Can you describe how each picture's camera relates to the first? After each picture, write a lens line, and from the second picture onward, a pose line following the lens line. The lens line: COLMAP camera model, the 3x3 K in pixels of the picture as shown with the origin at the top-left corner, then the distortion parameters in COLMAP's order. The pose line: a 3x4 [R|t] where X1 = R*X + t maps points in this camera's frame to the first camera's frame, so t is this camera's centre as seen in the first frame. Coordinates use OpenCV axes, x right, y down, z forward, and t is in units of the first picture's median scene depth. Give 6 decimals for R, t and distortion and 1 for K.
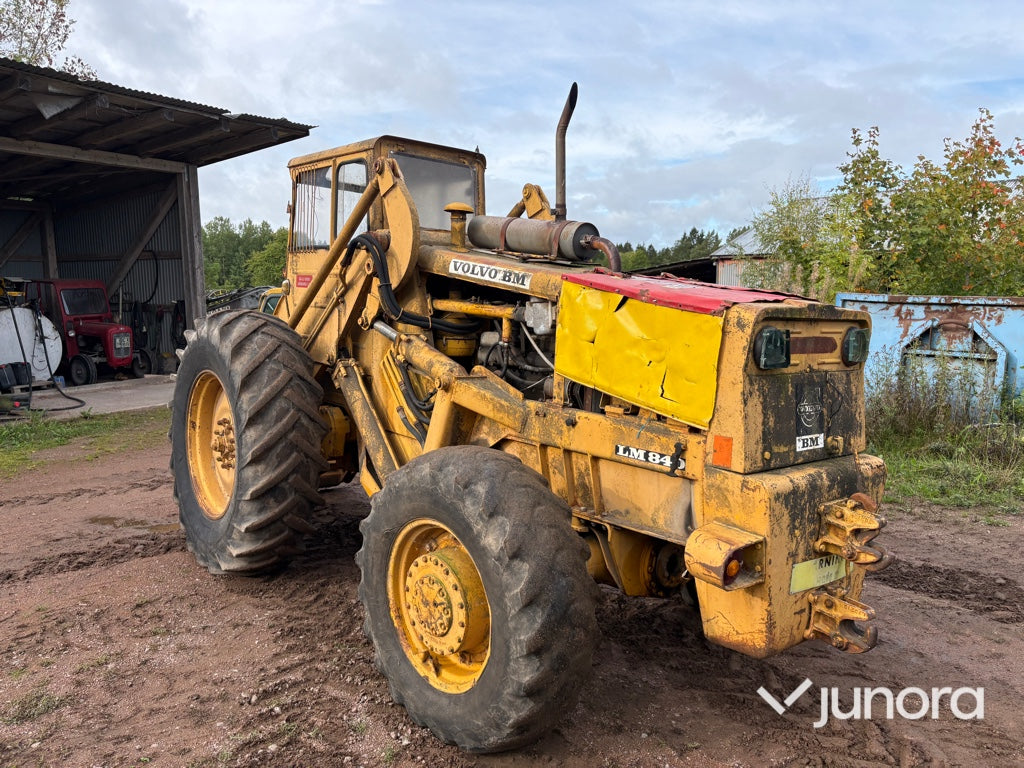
lens RADIAL K [[768.7, 0, 517.9], [0, 768.7, 379.9], [0, 0, 1]] dist [0.045441, -0.045976]
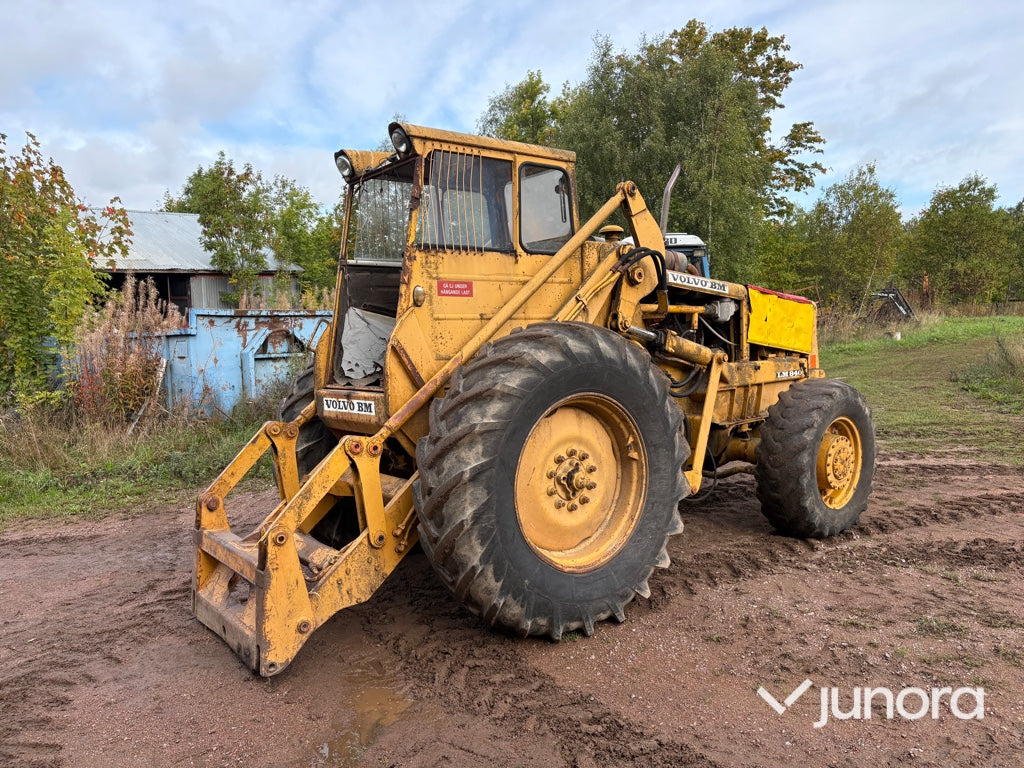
lens RADIAL K [[770.2, 0, 494.0], [0, 770.2, 384.2], [0, 0, 1]] dist [0.032970, -0.004774]
pose [[0.063467, -0.108052, 0.992117, -1.855226], [0.135025, 0.985910, 0.098738, -0.176220], [-0.988807, 0.127694, 0.077162, 1.553210]]
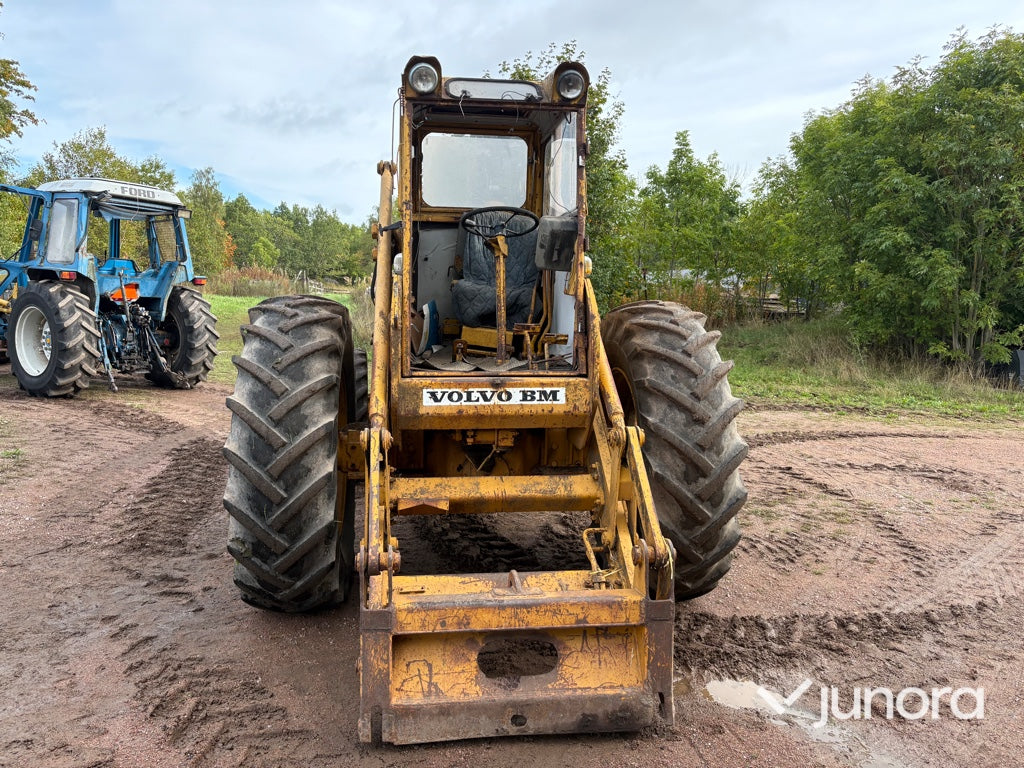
lens RADIAL K [[789.3, 0, 499.0], [0, 789.3, 373.9], [0, 0, 1]] dist [0.025356, -0.005936]
pose [[-0.835031, -0.107022, 0.539694, -1.089281], [0.003741, 0.979773, 0.200077, -0.294733], [-0.550190, 0.169089, -0.817741, 2.862278]]
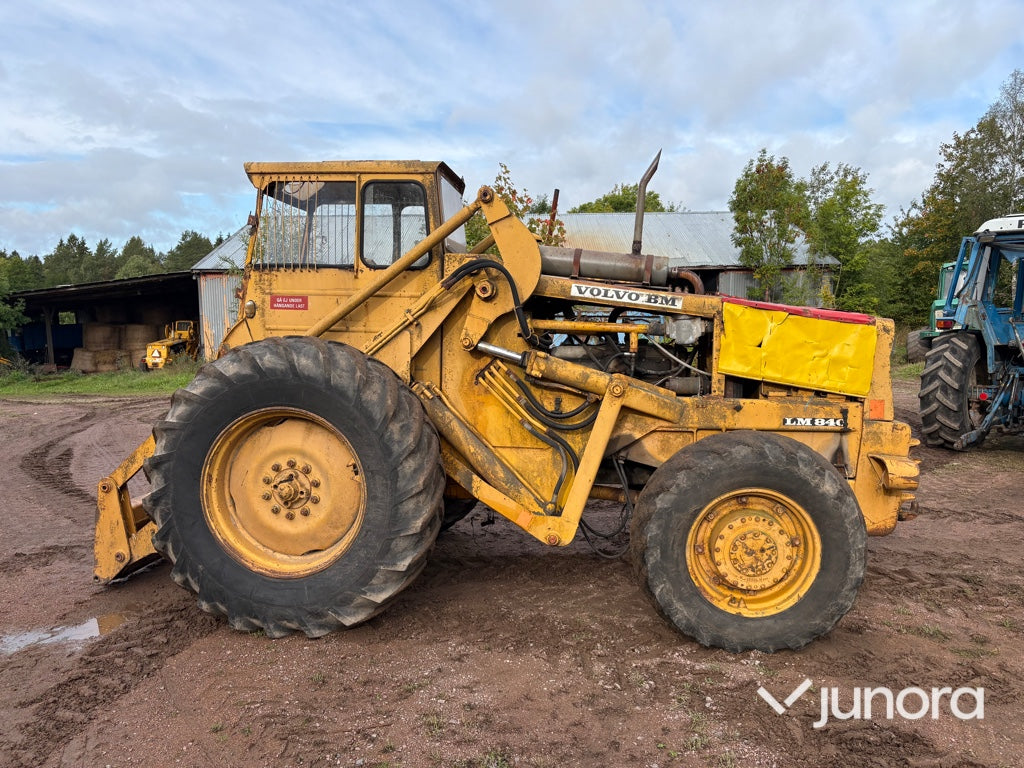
lens RADIAL K [[762.1, 0, 498.0], [0, 762.1, 380.3], [0, 0, 1]] dist [0.030021, -0.097843]
pose [[0.736308, -0.075128, 0.672463, -1.196629], [0.086003, 0.996148, 0.017122, -0.054149], [-0.671159, 0.045227, 0.739933, 0.306441]]
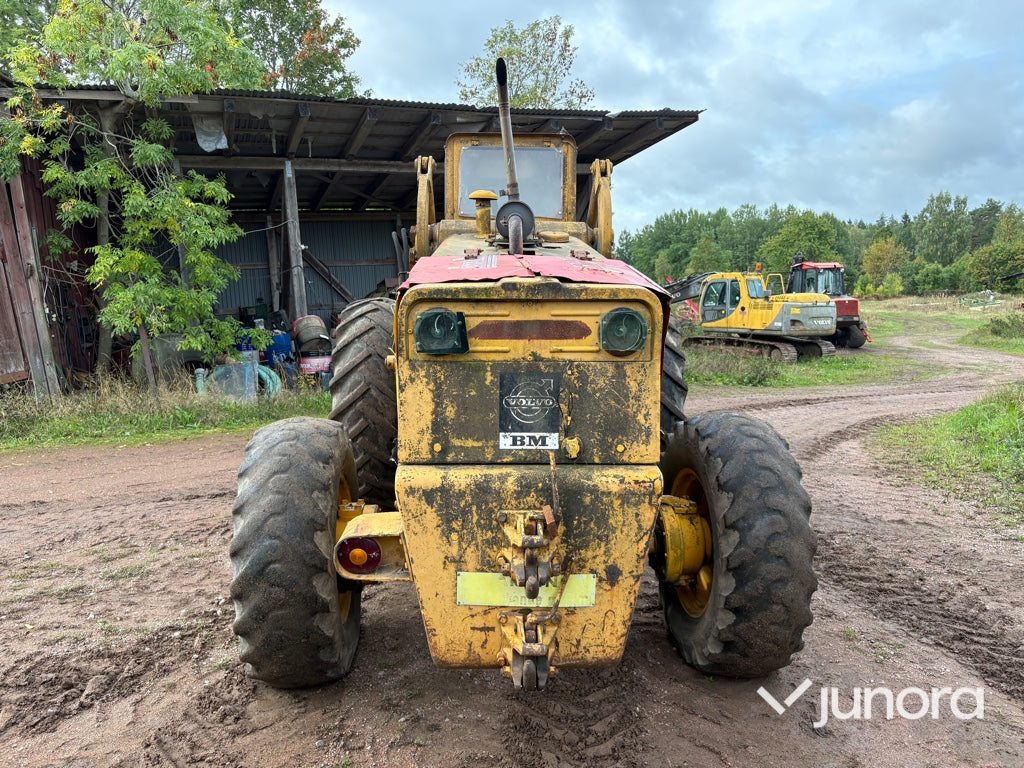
lens RADIAL K [[780.4, 0, 510.7], [0, 780.4, 365.5], [0, 0, 1]] dist [0.065035, -0.078622]
pose [[0.782406, 0.037782, -0.621621, 0.860035], [-0.038741, 0.999178, 0.011968, -0.013433], [0.621562, 0.014718, 0.783227, 0.282869]]
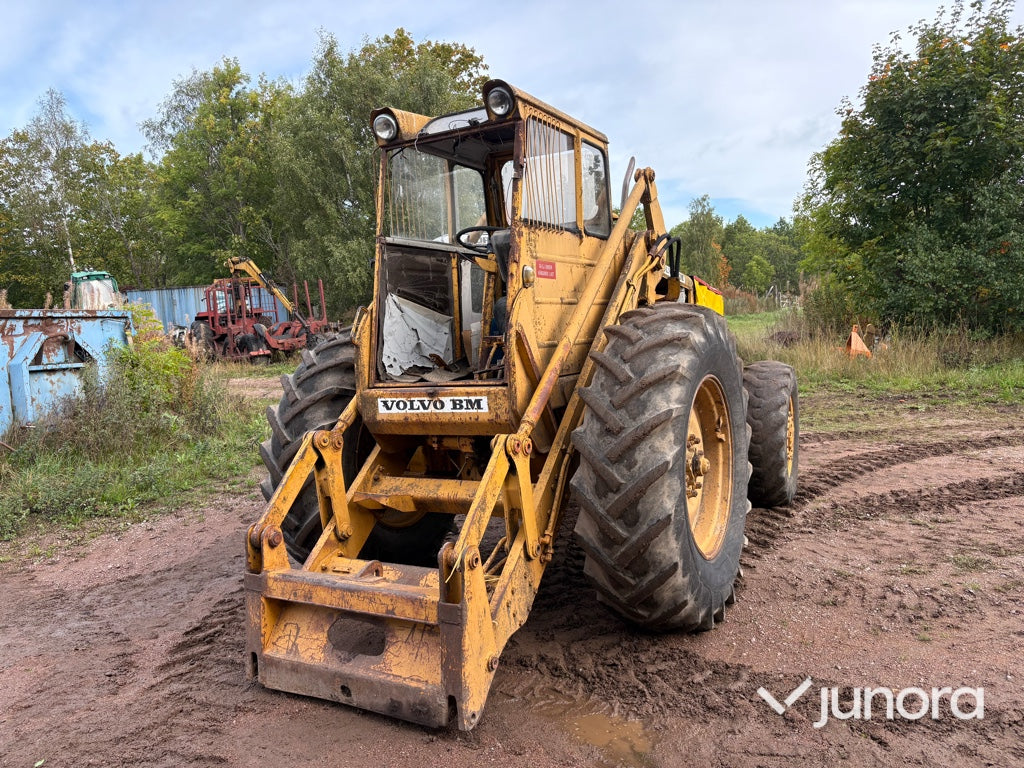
lens RADIAL K [[779.7, 0, 490.4], [0, 779.7, 384.3], [0, 0, 1]] dist [0.027528, -0.006639]
pose [[-0.346025, -0.090932, 0.933808, -1.649084], [0.132313, 0.980616, 0.144519, -0.230867], [-0.928849, 0.173562, -0.327287, 2.243636]]
